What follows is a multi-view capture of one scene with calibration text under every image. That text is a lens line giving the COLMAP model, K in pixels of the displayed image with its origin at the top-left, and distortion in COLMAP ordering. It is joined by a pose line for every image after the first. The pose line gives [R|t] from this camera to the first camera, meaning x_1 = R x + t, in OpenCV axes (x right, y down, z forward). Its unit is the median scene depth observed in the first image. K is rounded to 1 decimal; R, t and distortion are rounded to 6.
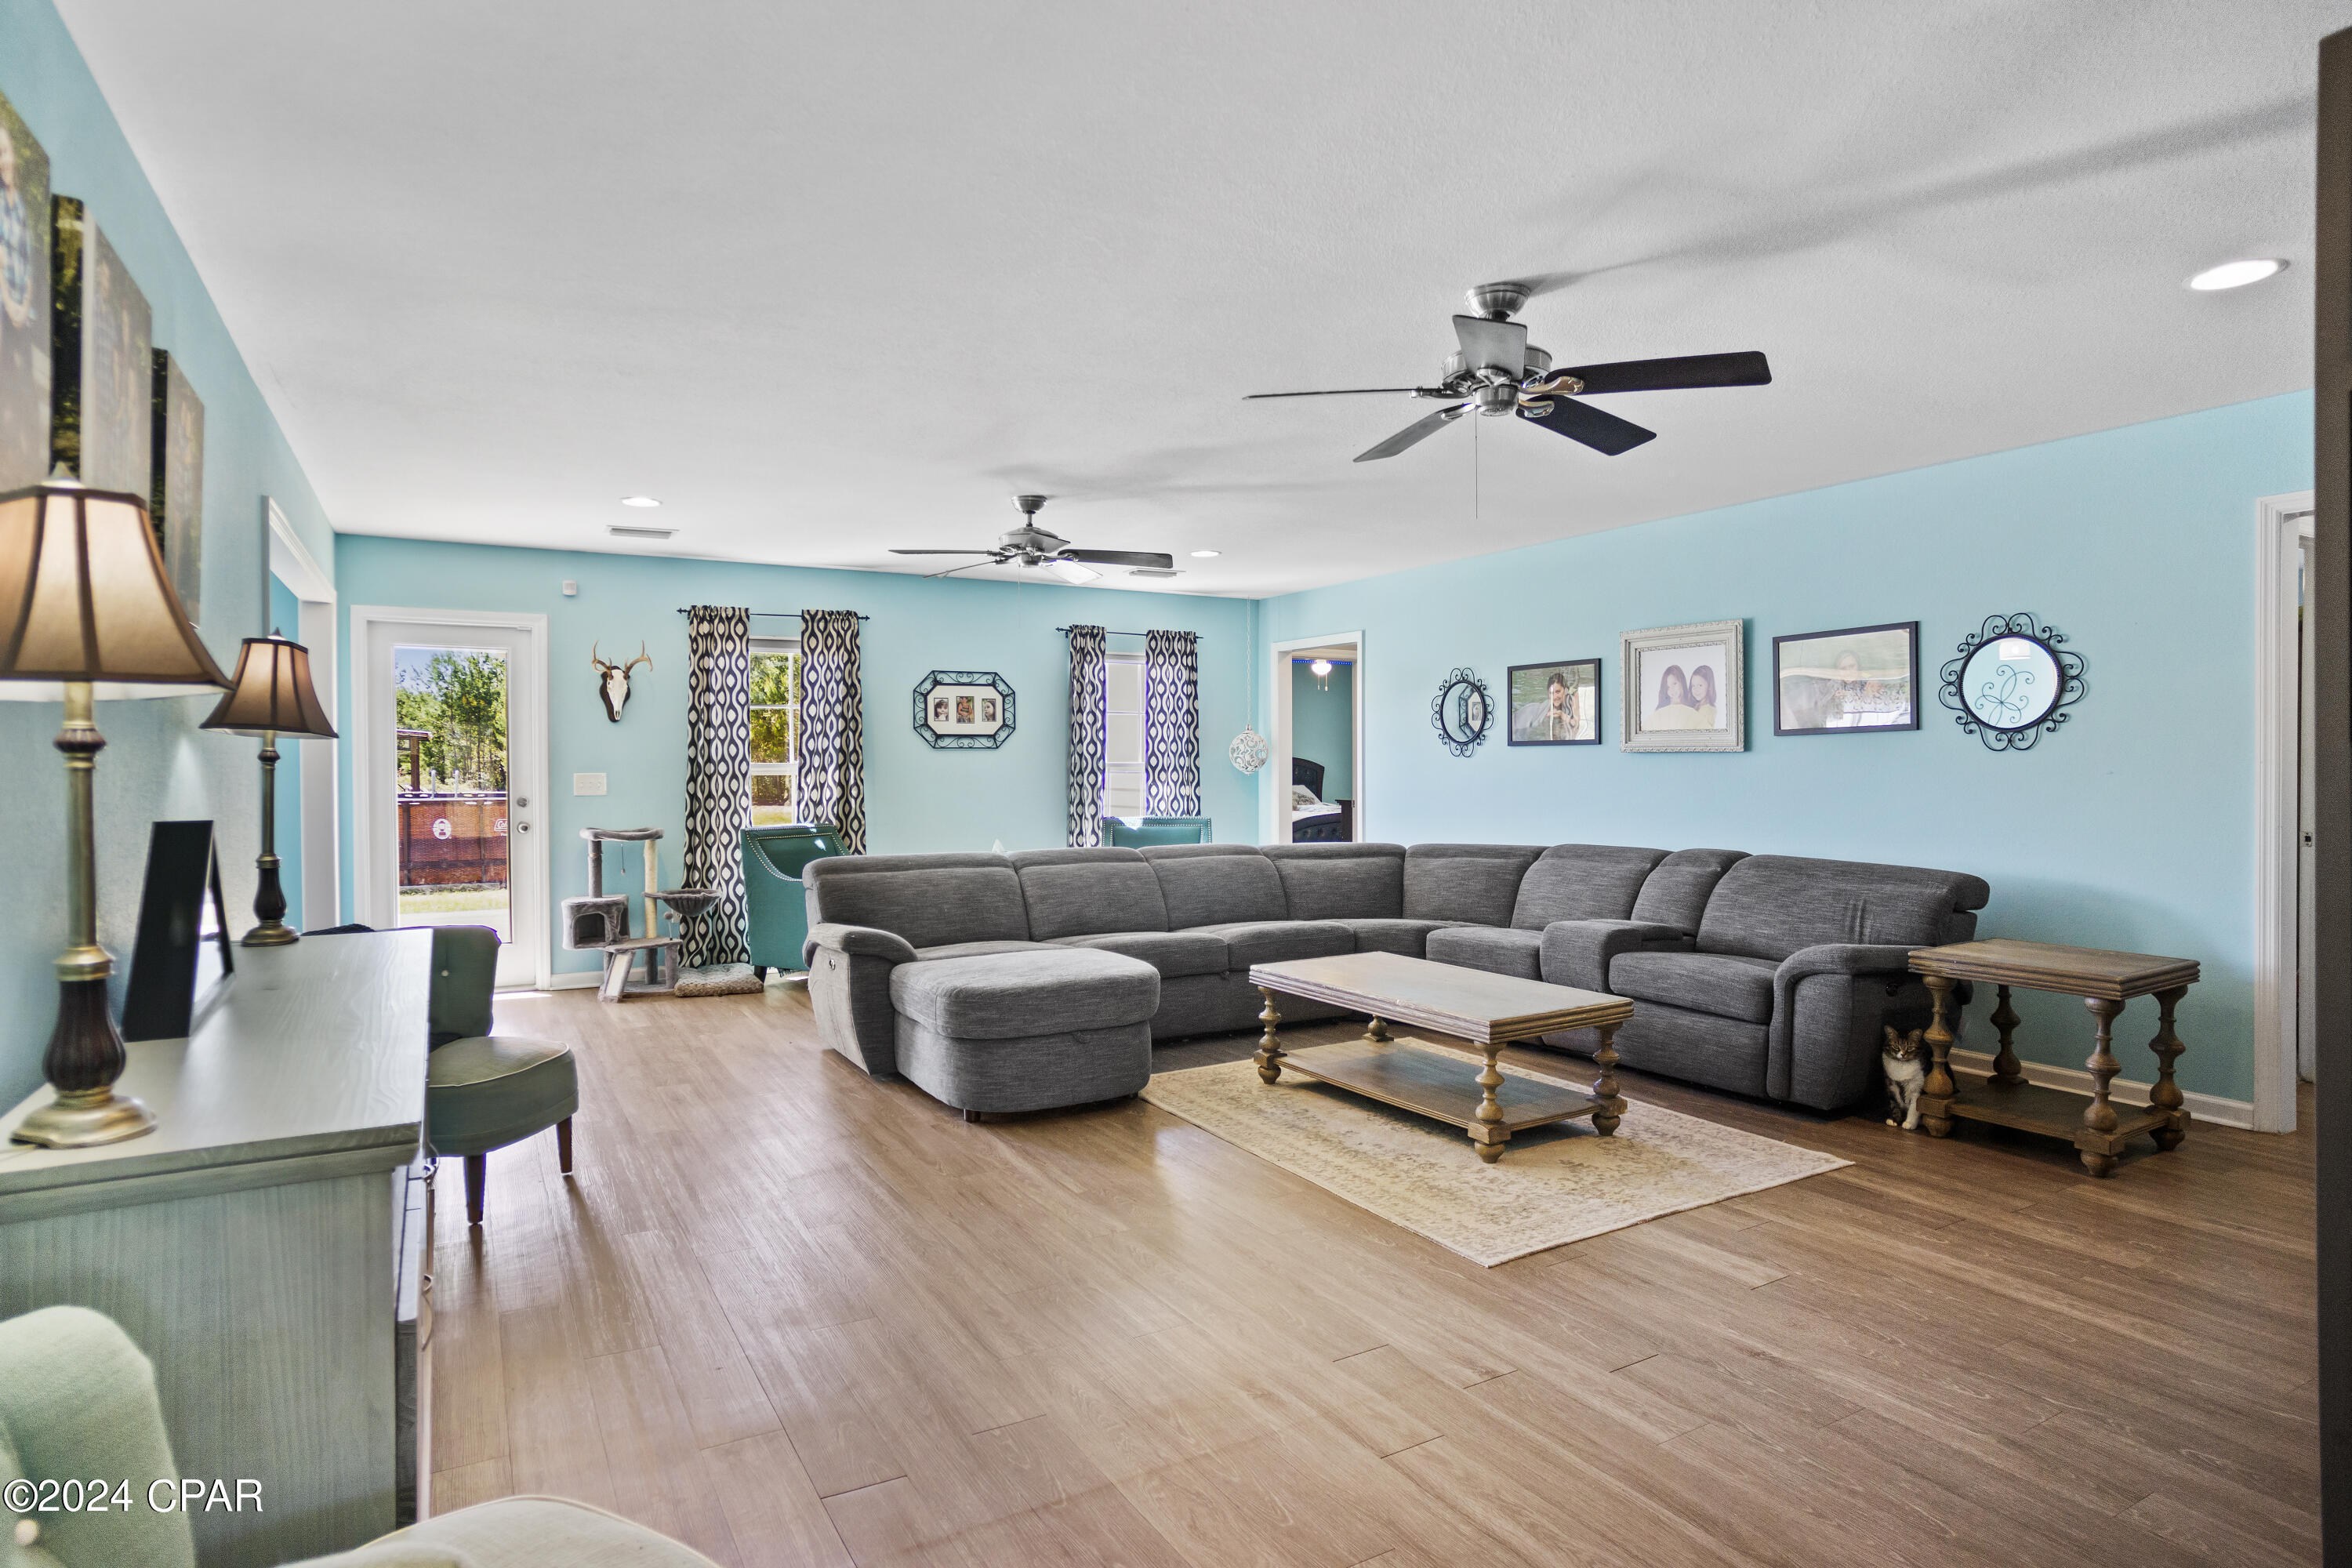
lens RADIAL K [[1276.1, 0, 1157.9], [0, 1276.1, 778.6], [0, 0, 1]] dist [-0.061041, 0.045008]
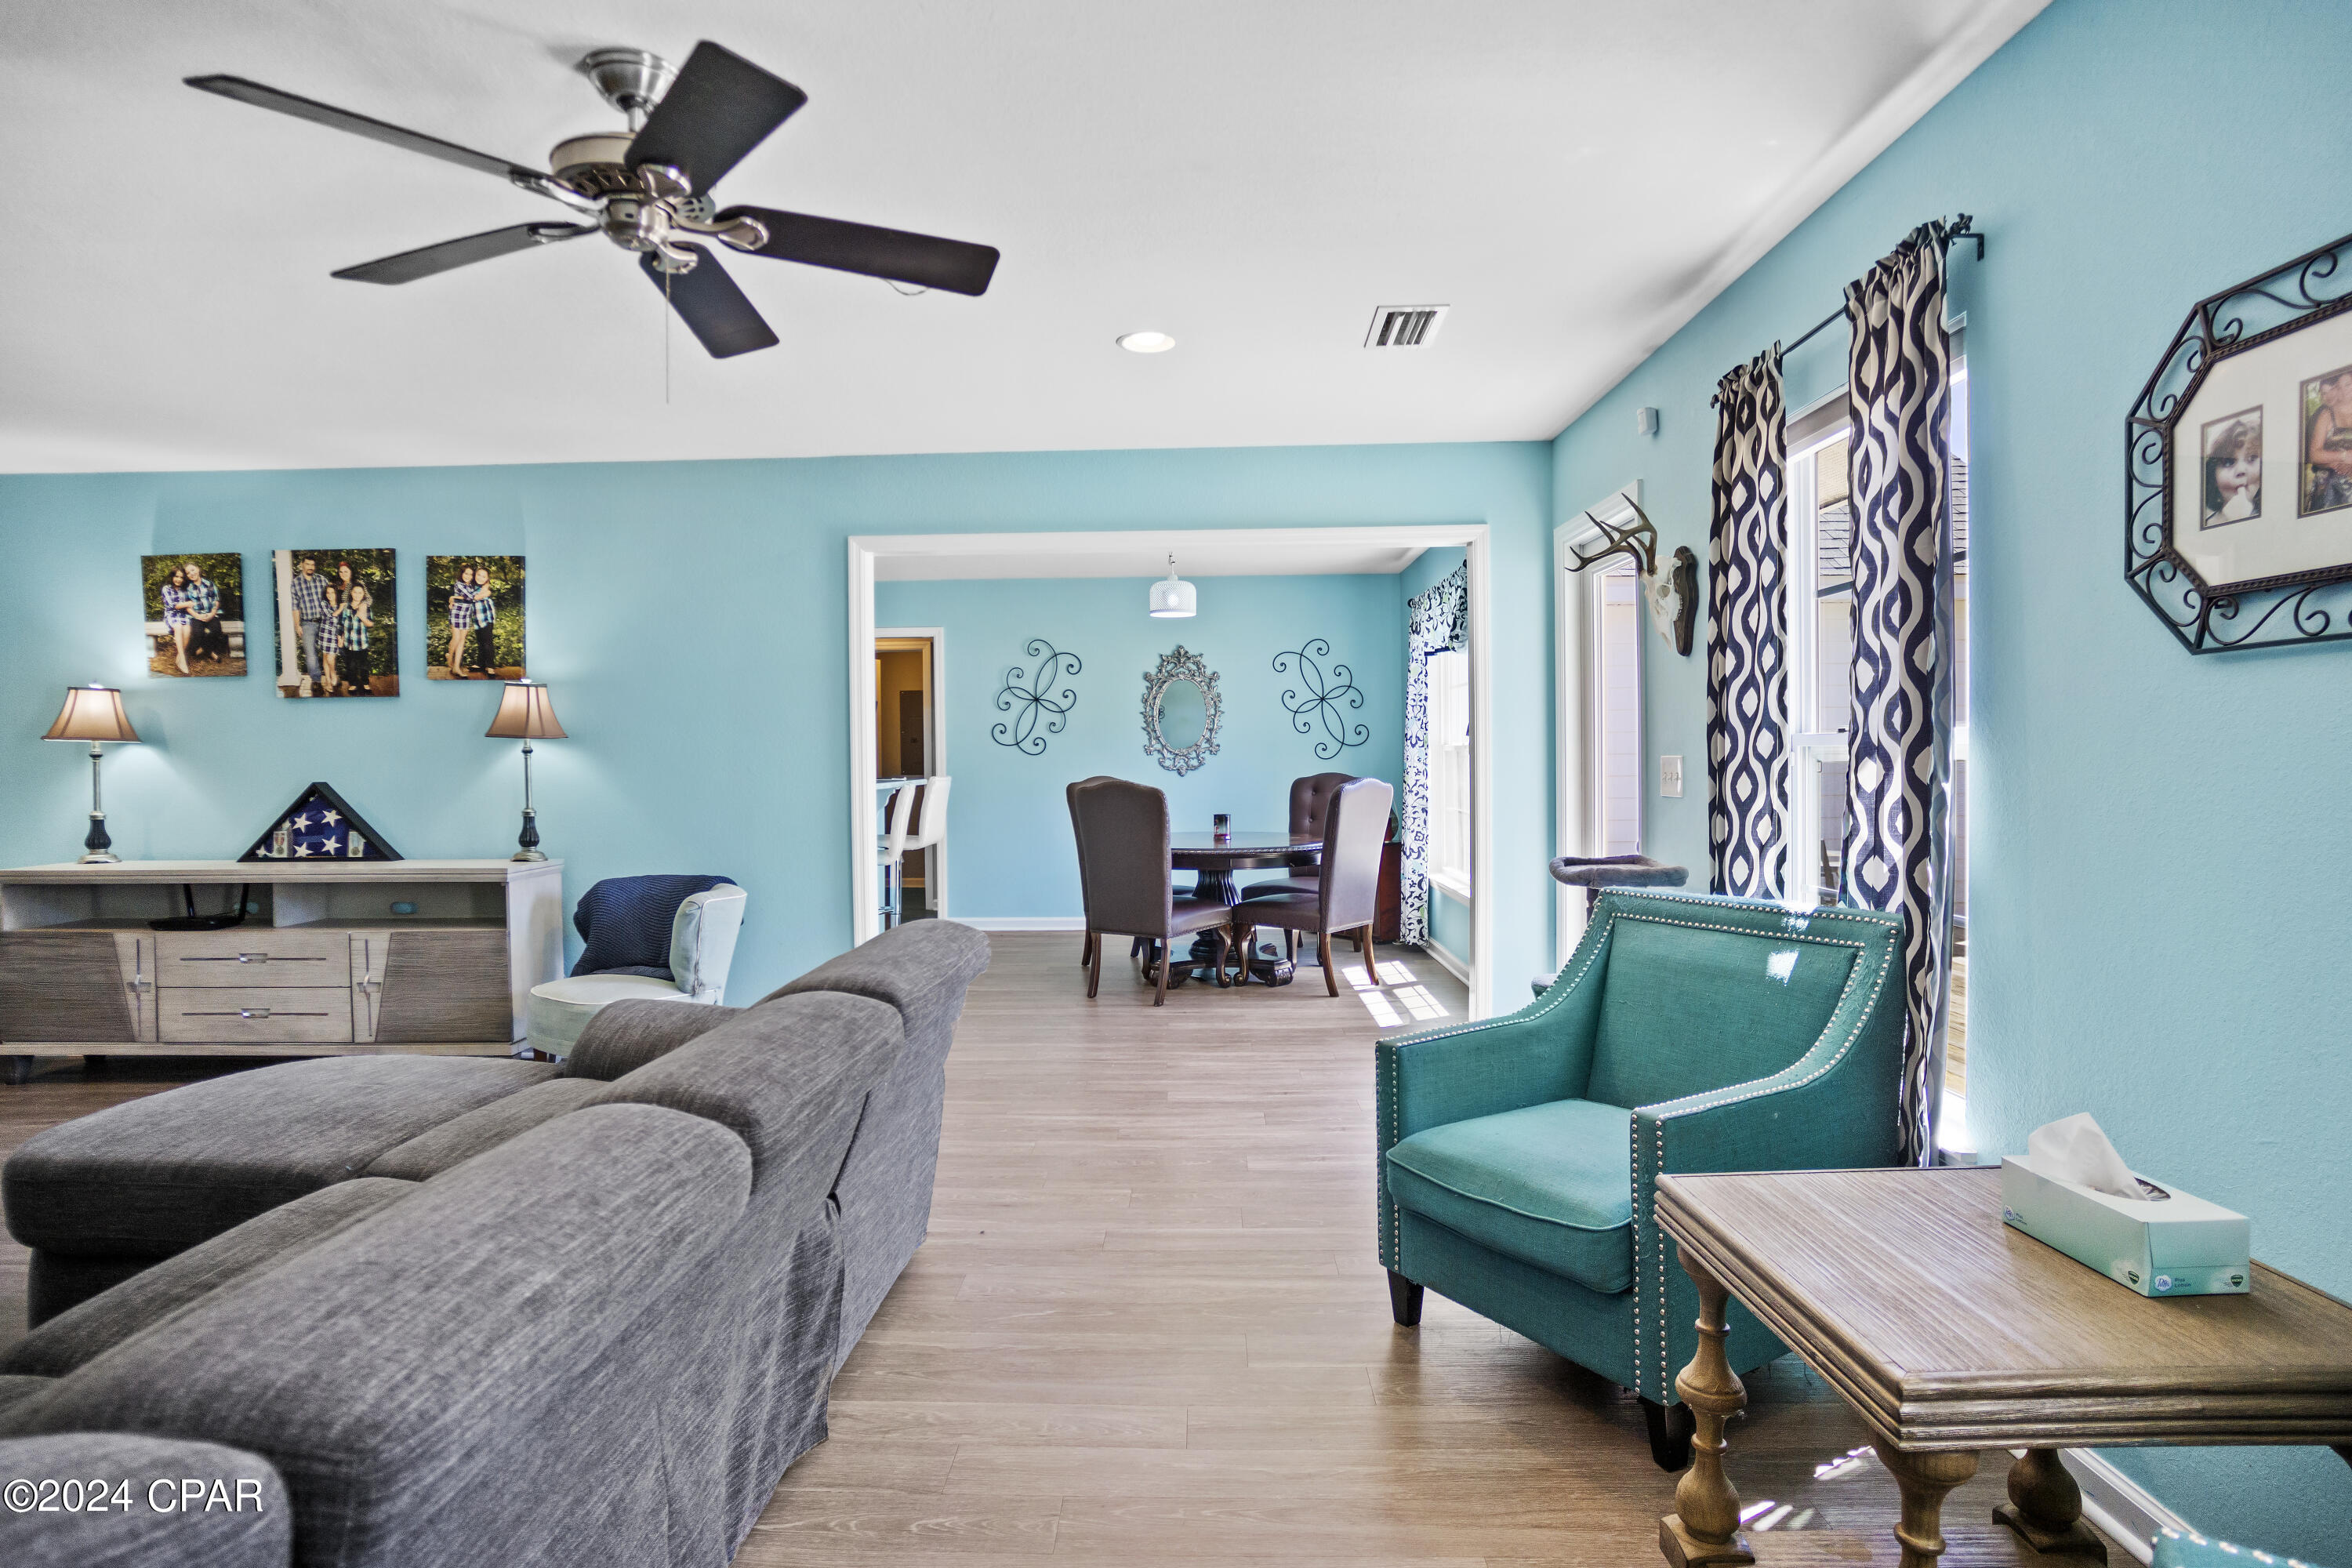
lens RADIAL K [[1276.1, 0, 1157.9], [0, 1276.1, 778.6], [0, 0, 1]] dist [-0.061041, 0.045008]
pose [[-0.535501, 0.025199, -0.844159, 0.117711], [0.002222, 0.999593, 0.028429, -0.010048], [0.844532, 0.013348, -0.535339, 1.091254]]
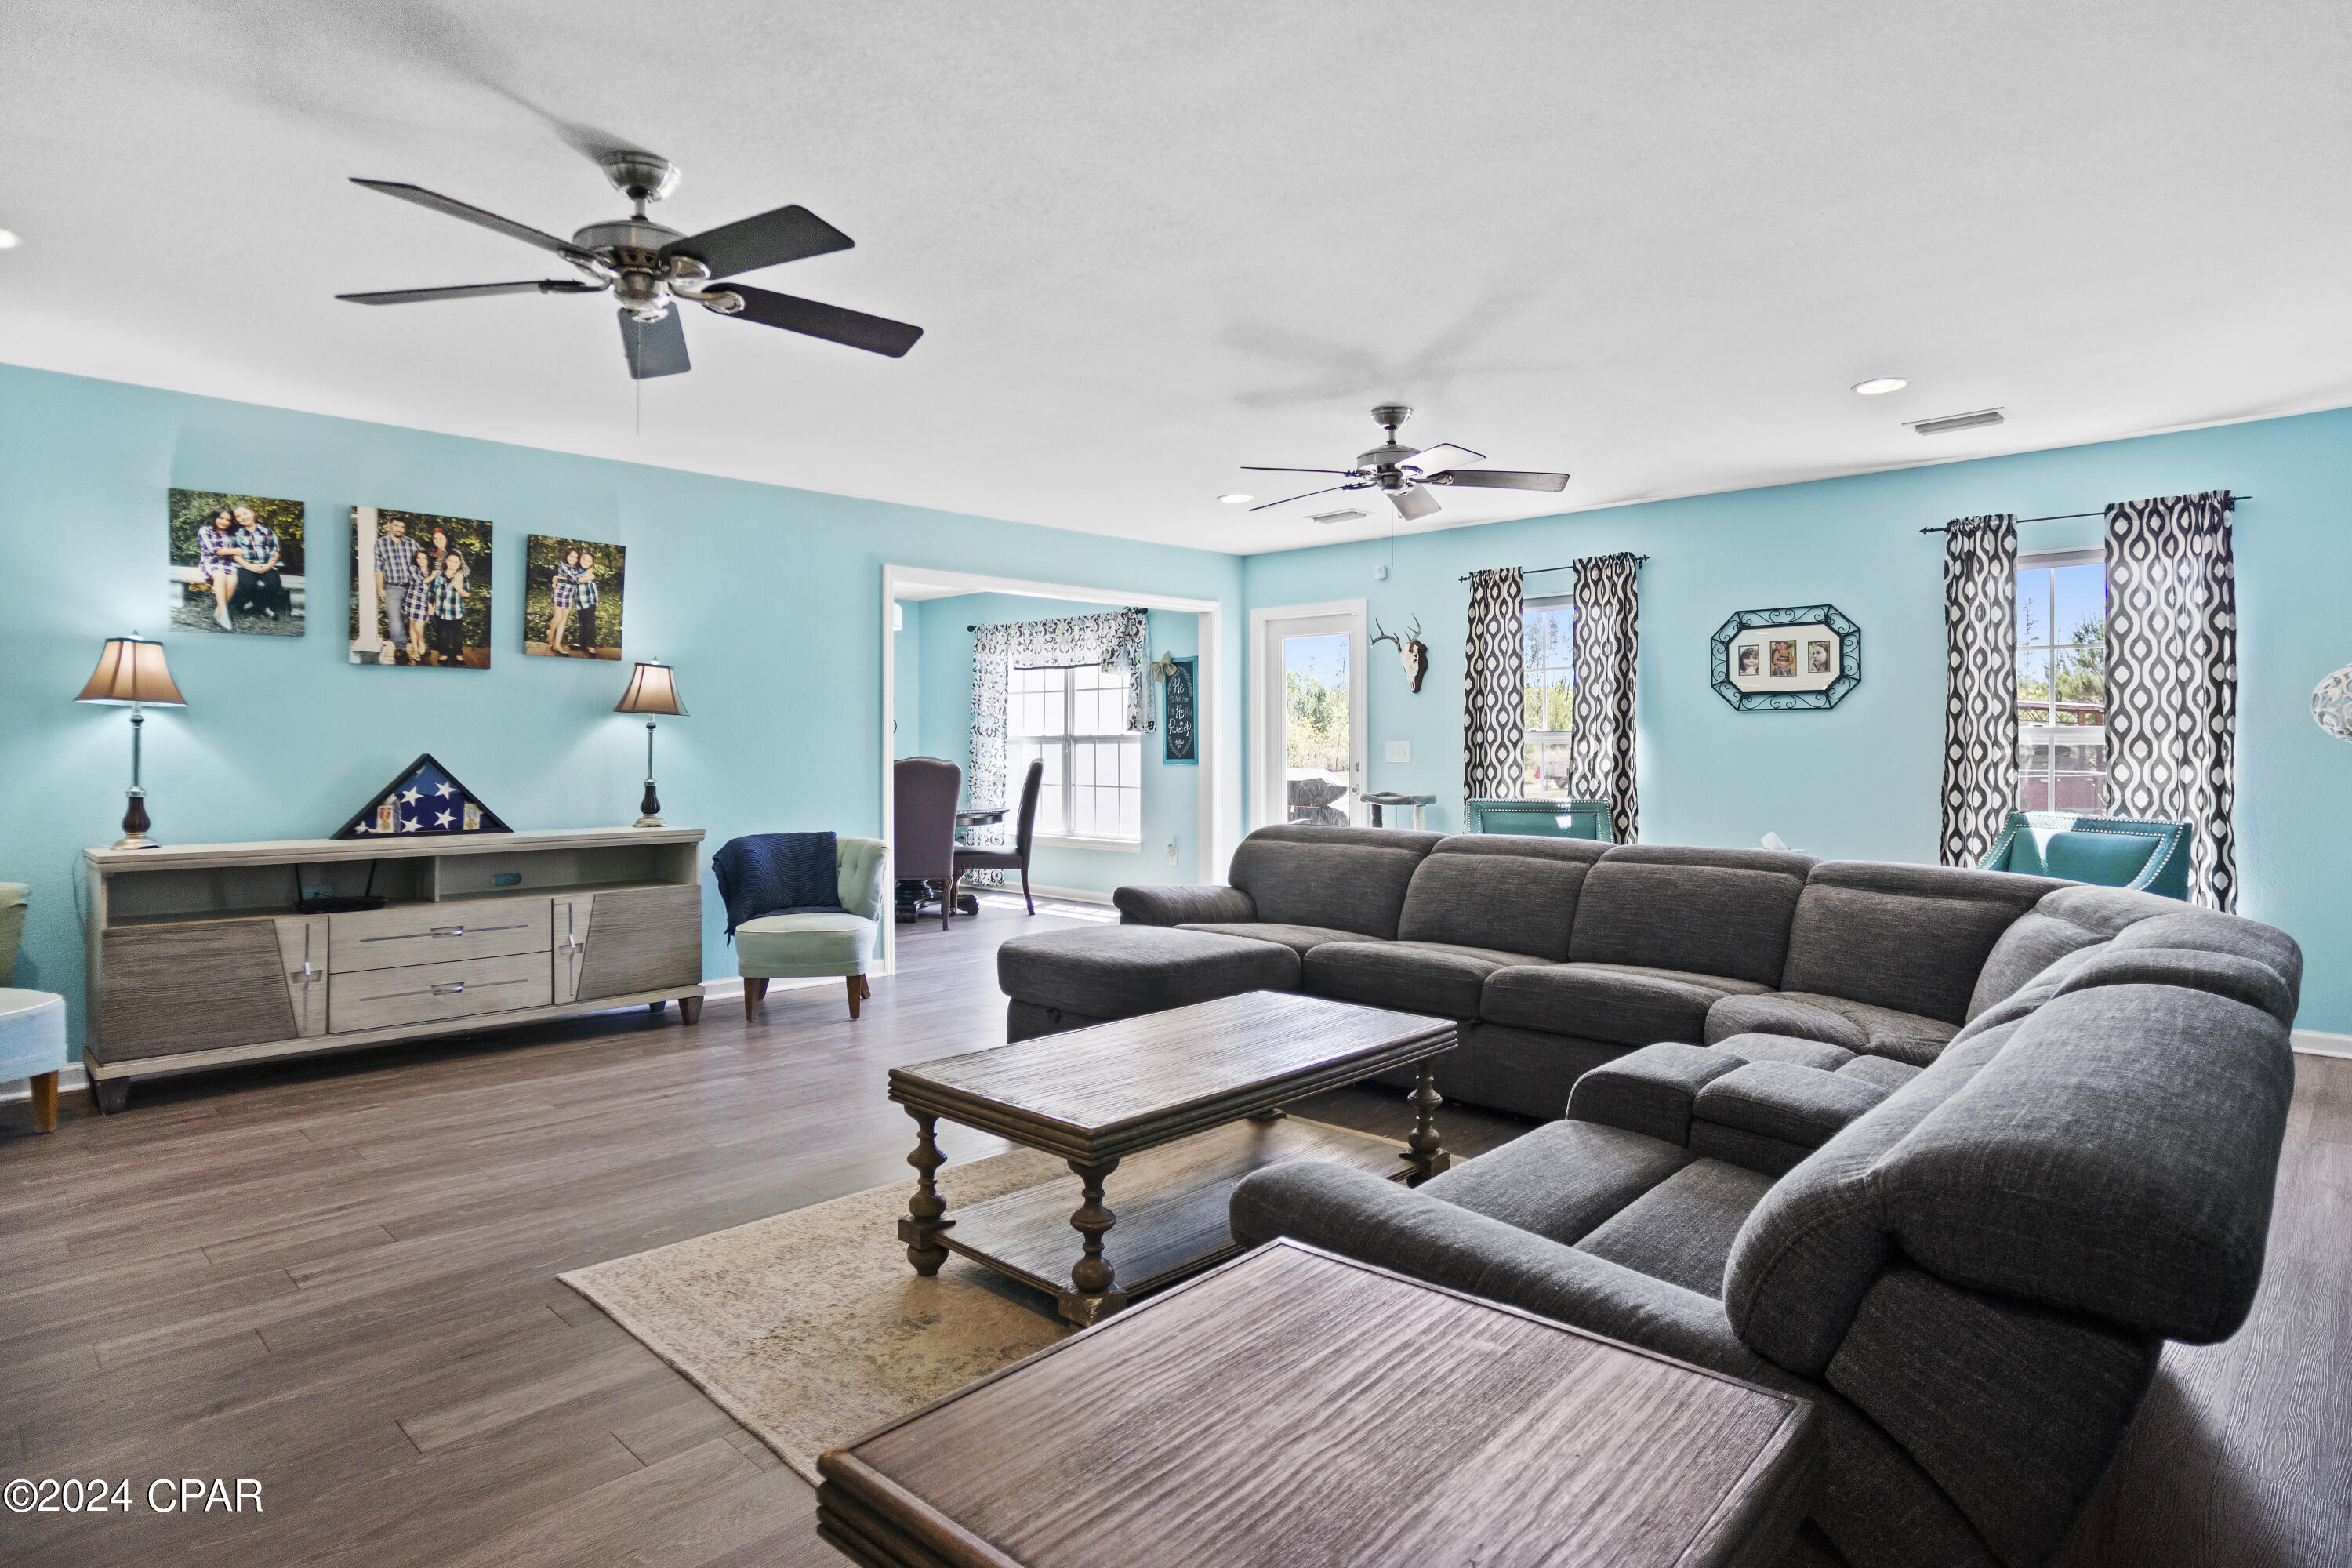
lens RADIAL K [[1290.1, 0, 1175.5], [0, 1290.1, 737.0], [0, 0, 1]] dist [-0.059662, 0.043002]
pose [[0.263778, -0.003799, -0.964576, 0.552243], [-0.011507, 0.999909, -0.007085, 0.002057], [0.964515, 0.012968, 0.263710, 0.522109]]
